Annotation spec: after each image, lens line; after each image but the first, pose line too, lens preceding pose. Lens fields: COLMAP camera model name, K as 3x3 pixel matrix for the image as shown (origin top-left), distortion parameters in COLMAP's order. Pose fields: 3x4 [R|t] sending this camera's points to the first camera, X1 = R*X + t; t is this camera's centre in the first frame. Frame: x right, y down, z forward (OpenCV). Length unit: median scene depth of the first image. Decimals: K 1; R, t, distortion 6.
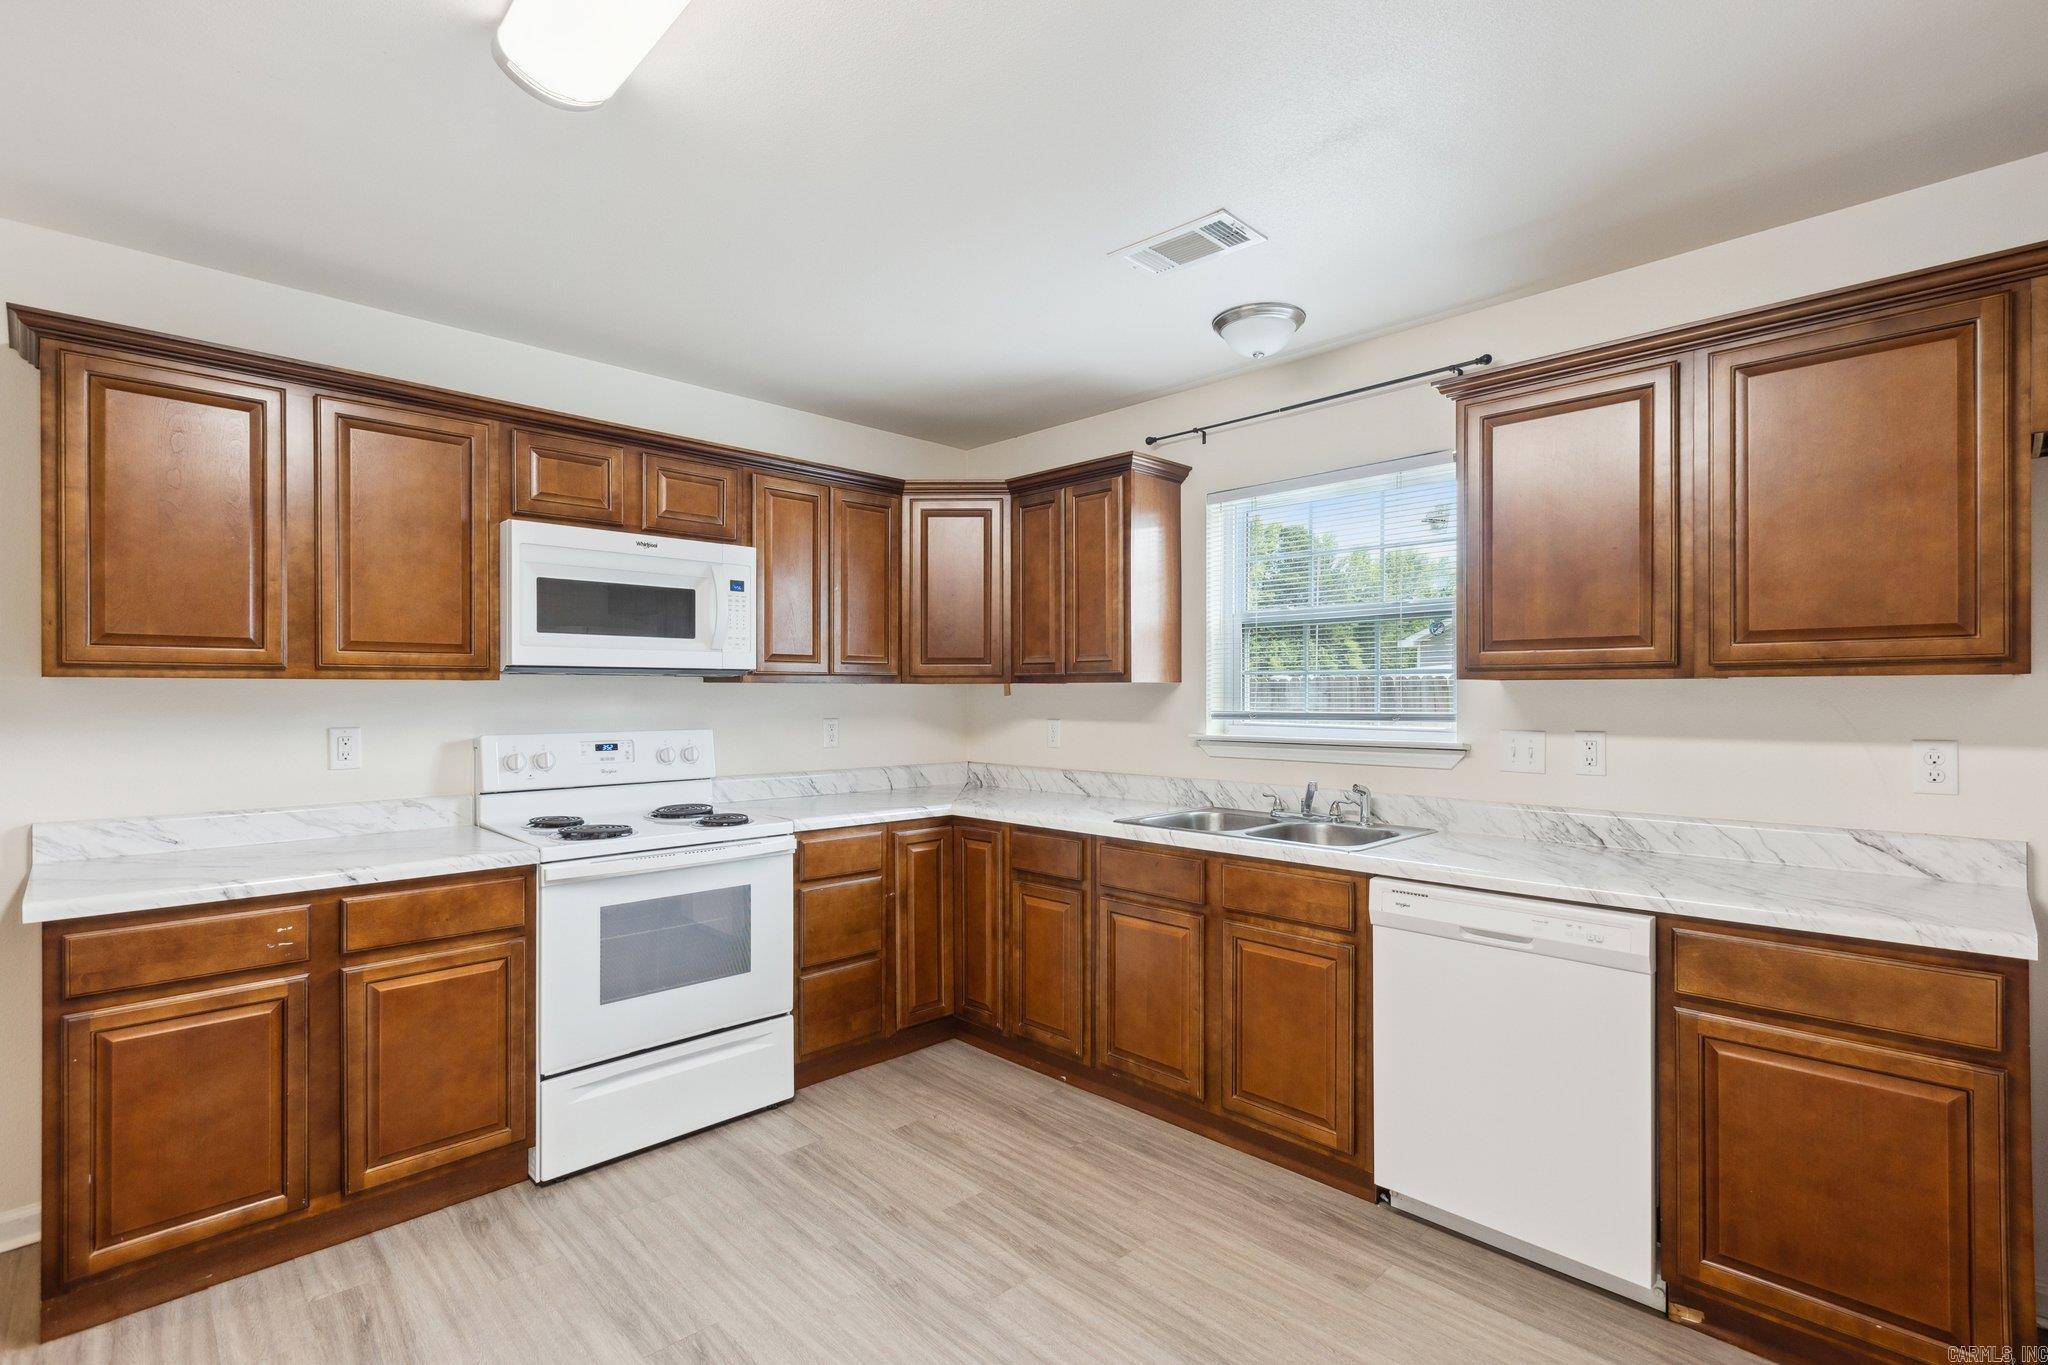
lens RADIAL K [[944.3, 0, 1025.1], [0, 944.3, 691.9], [0, 0, 1]] dist [0.000190, 0.000339]
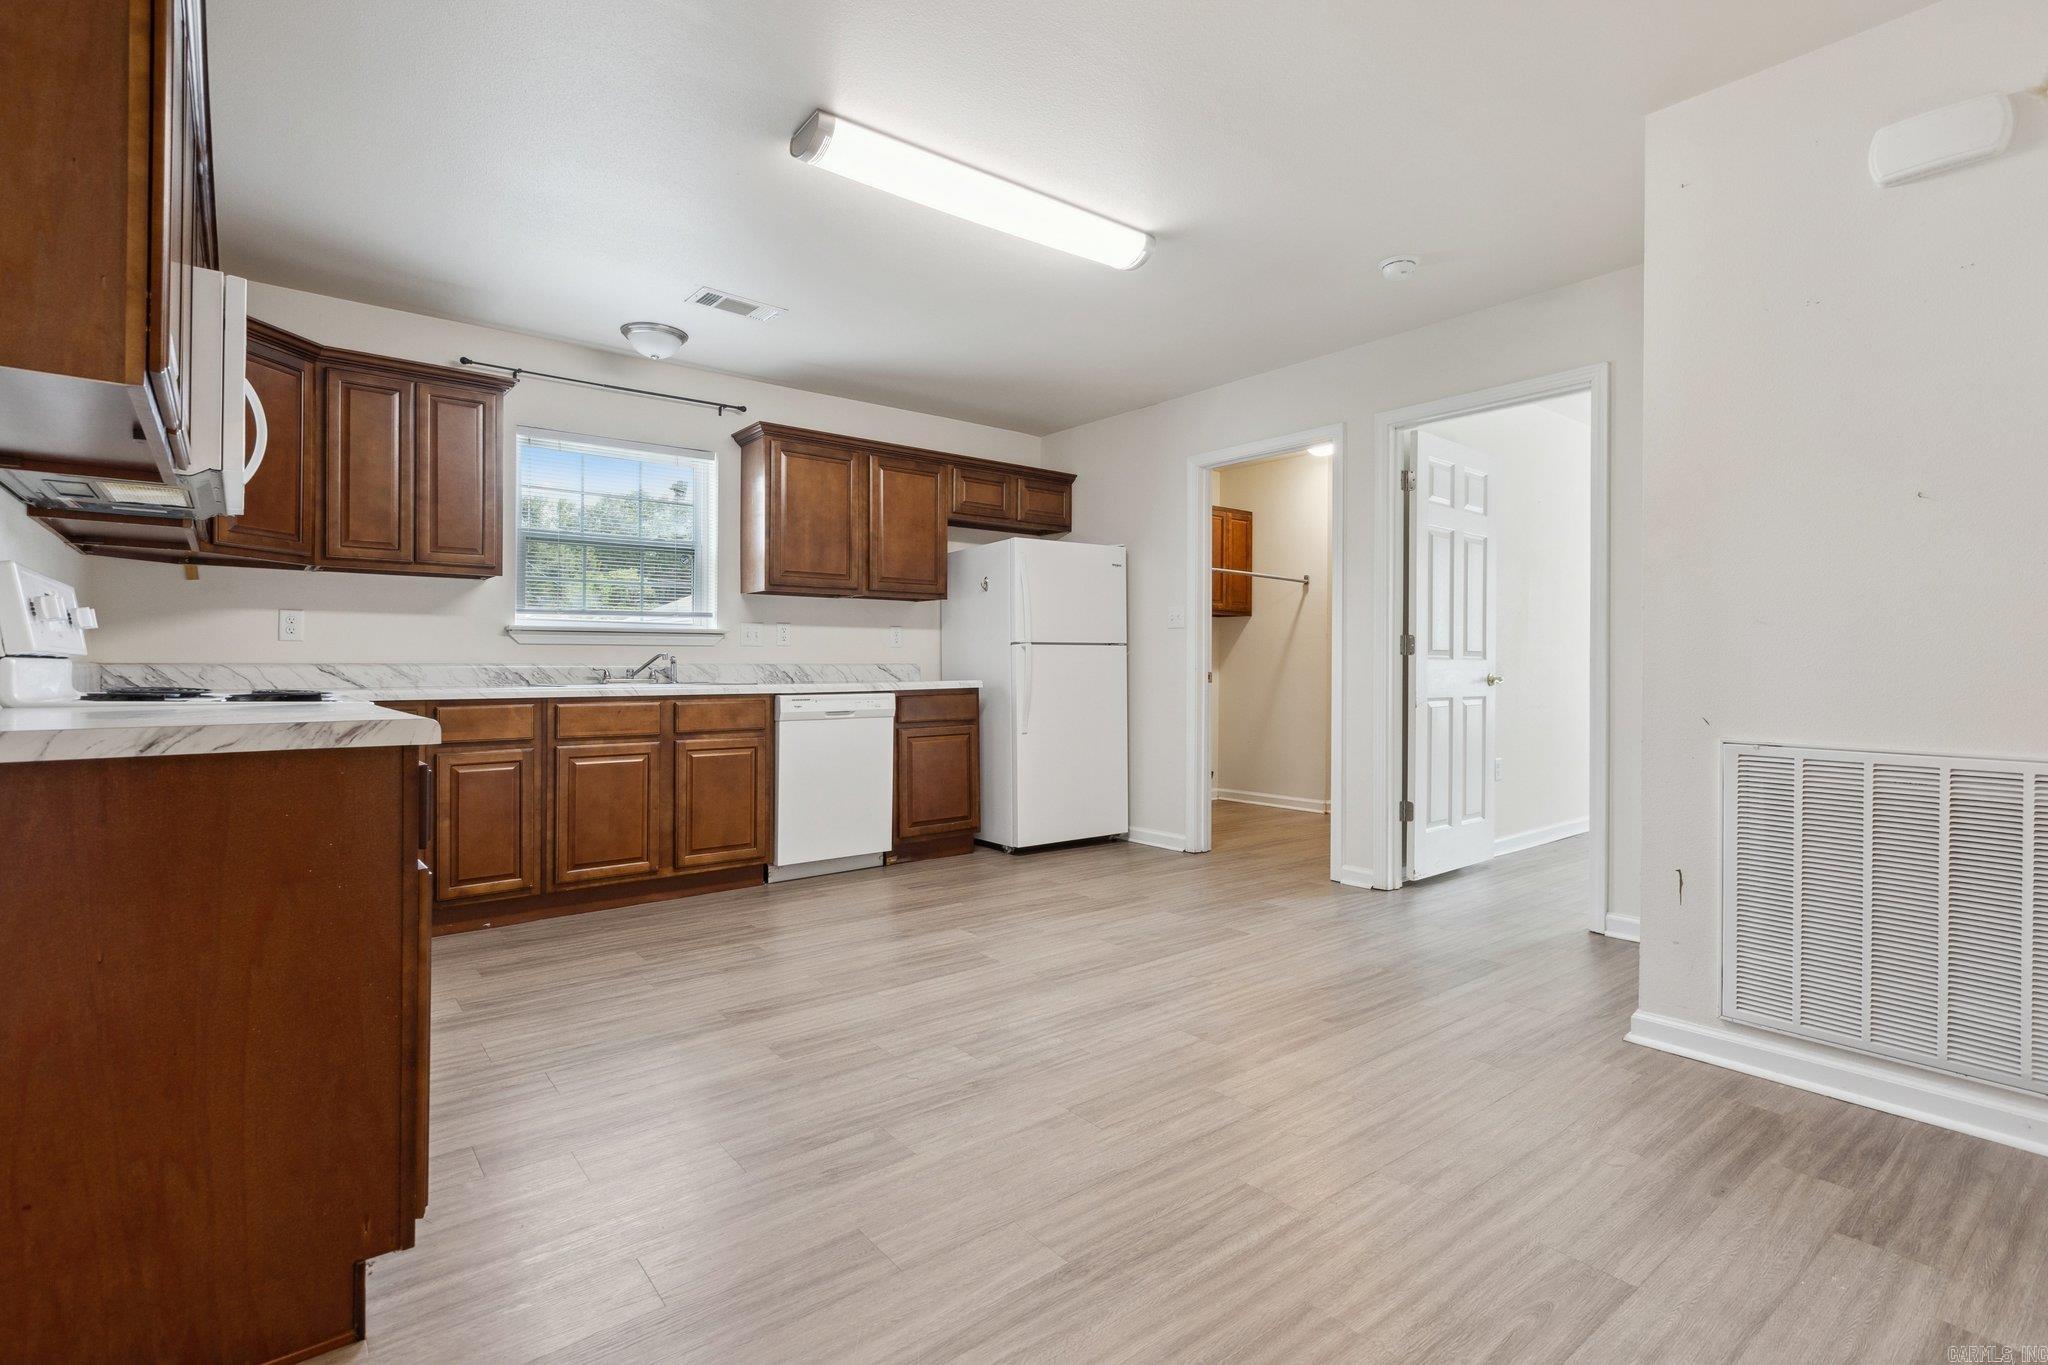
lens RADIAL K [[971.9, 0, 1028.1], [0, 971.9, 658.4], [0, 0, 1]] dist [0.014557, 0.000006]
pose [[0.098895, 0.009406, 0.995053, -1.362551], [-0.000834, 0.999956, -0.009369, 0.136820], [-0.995098, 0.000097, 0.098898, 0.328106]]
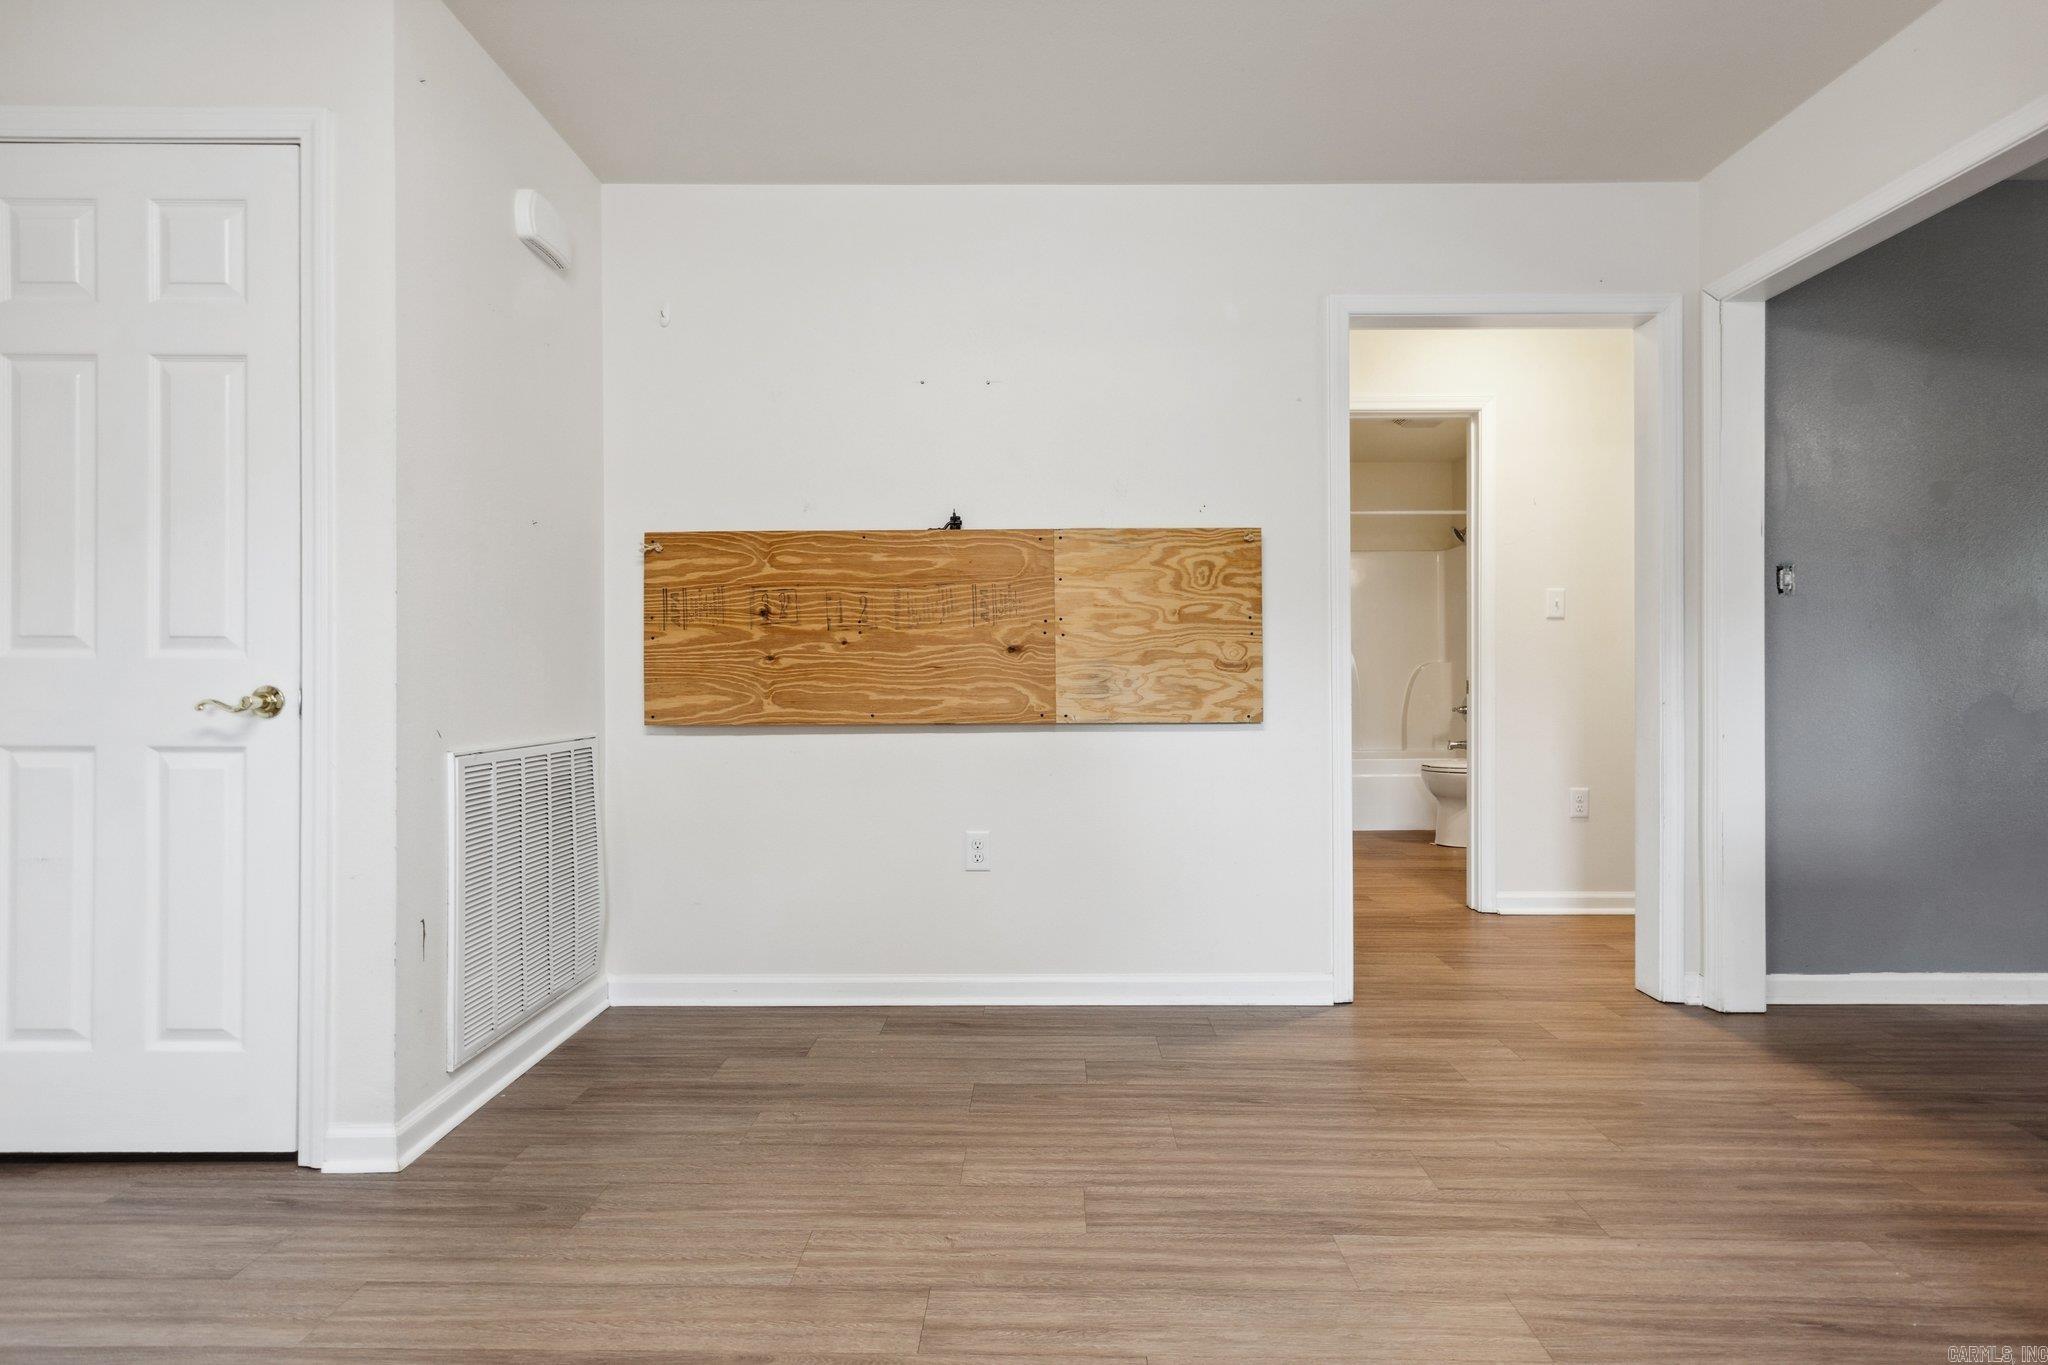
lens RADIAL K [[963.8, 0, 1034.8], [0, 963.8, 676.9], [0, 0, 1]] dist [0.001858, 0.000279]
pose [[-0.702063, 0.007308, -0.712077, -0.066658], [0.001630, 0.999961, 0.008656, 0.134801], [0.712113, 0.004916, -0.702048, 0.695200]]
